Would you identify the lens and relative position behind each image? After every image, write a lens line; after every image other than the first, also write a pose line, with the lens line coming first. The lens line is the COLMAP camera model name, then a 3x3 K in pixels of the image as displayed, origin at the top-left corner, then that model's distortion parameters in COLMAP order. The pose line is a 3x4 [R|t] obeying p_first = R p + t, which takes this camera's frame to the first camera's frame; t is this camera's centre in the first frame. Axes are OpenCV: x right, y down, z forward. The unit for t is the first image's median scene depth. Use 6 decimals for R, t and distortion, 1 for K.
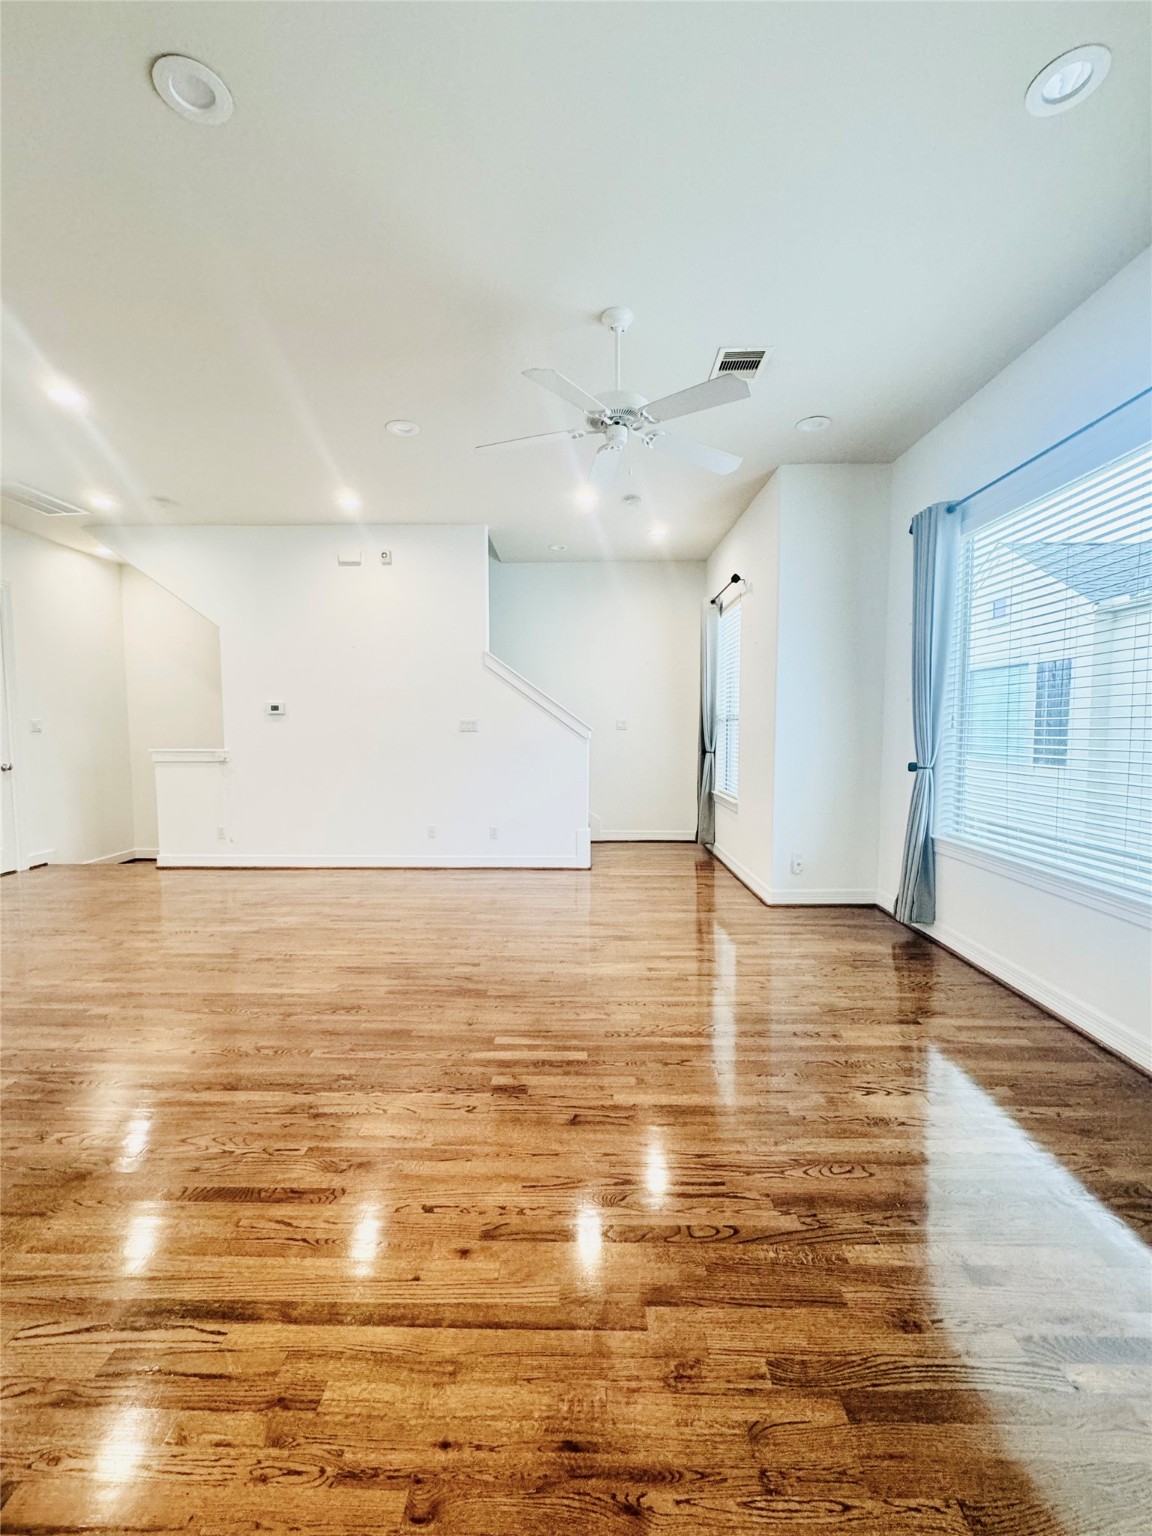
lens RADIAL K [[634.5, 0, 577.1], [0, 634.5, 764.9], [0, 0, 1]] dist [-0.001478, -0.000235]
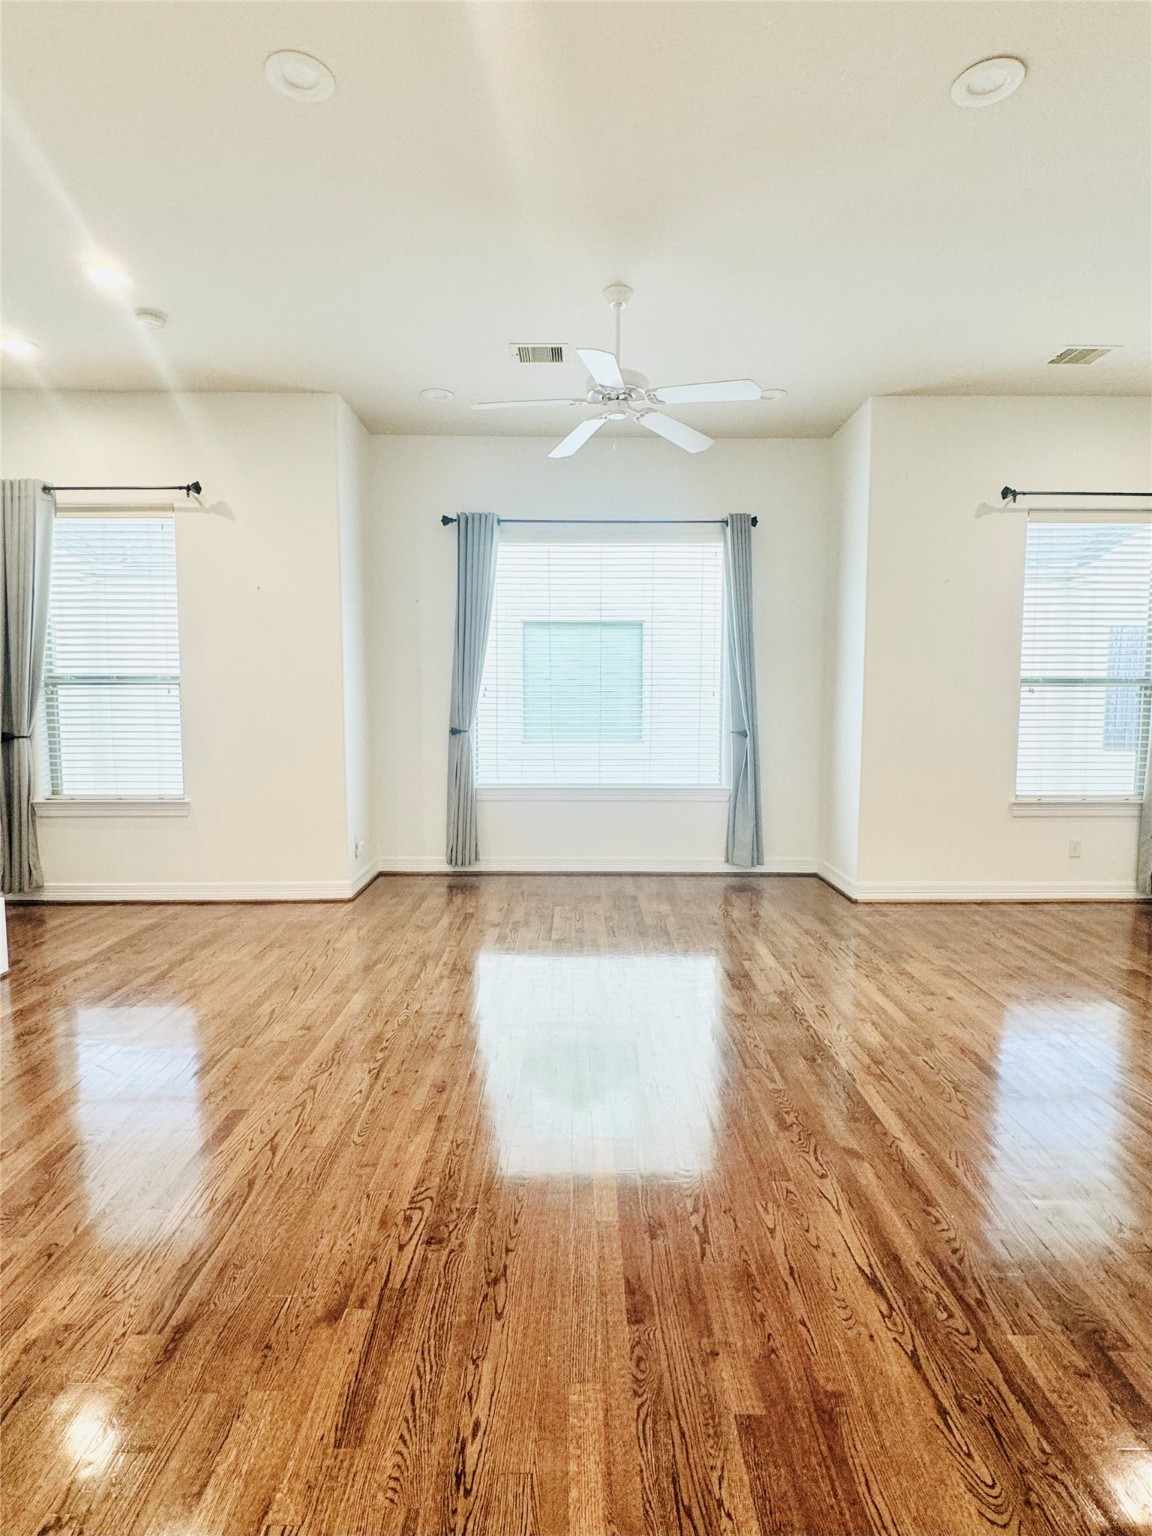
lens RADIAL K [[784.5, 0, 580.5], [0, 784.5, 767.4], [0, 0, 1]] dist [-0.002790, -0.000500]
pose [[-0.021898, -0.083919, 0.996232, -1.079492], [0.058596, 0.994650, 0.085074, -0.048191], [-0.998042, 0.060238, -0.016864, 0.967346]]
